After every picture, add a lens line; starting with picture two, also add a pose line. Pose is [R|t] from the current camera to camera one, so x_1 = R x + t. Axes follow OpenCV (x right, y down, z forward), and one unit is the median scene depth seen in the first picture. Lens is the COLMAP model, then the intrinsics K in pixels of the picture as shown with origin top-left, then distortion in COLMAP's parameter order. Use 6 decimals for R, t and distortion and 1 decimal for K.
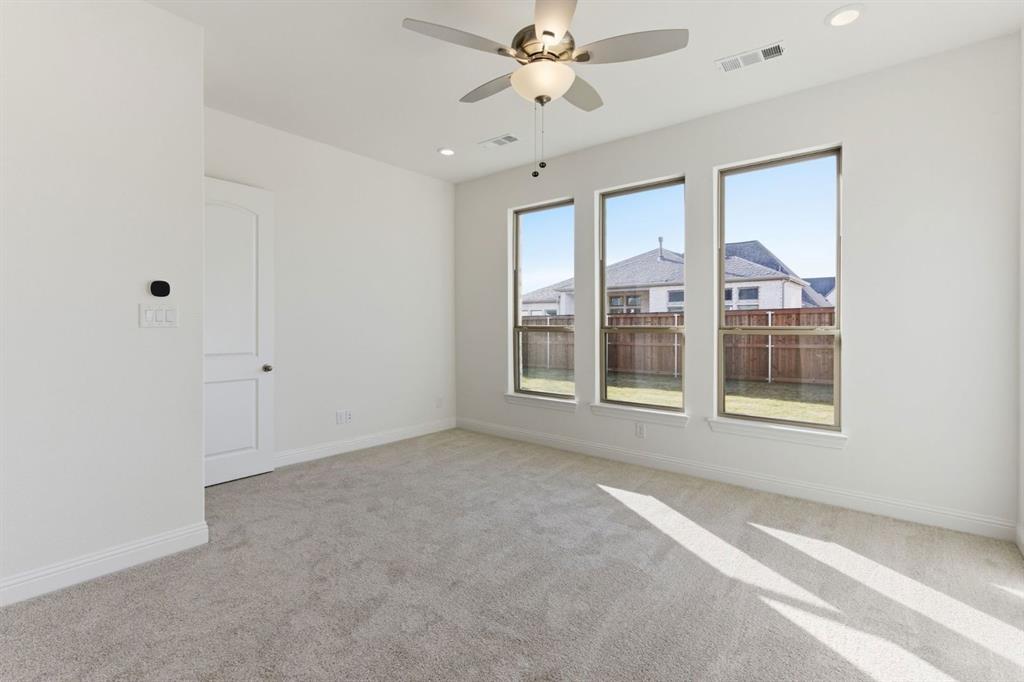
lens RADIAL K [[460.1, 0, 510.6], [0, 460.1, 327.1], [0, 0, 1]] dist [-0.000874, 0.000846]
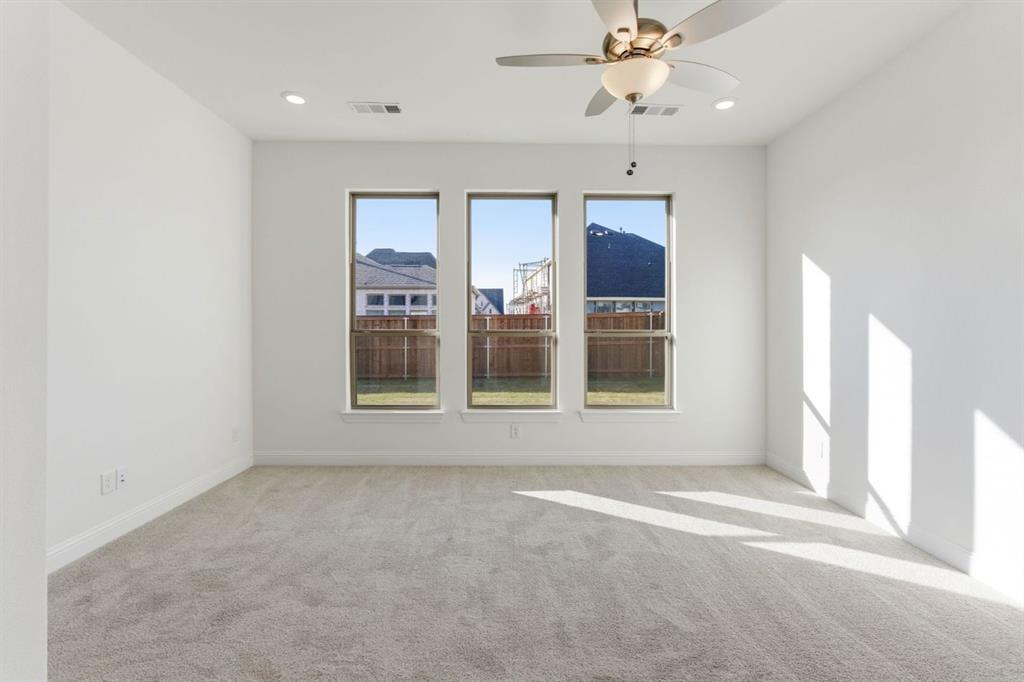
lens RADIAL K [[460.1, 0, 510.6], [0, 460.1, 327.1], [0, 0, 1]] dist [-0.000874, 0.000846]
pose [[0.766438, 0.001388, 0.642317, -0.410529], [0.002845, 0.999981, -0.005556, -0.002858], [-0.642312, 0.006086, 0.766419, 0.231666]]
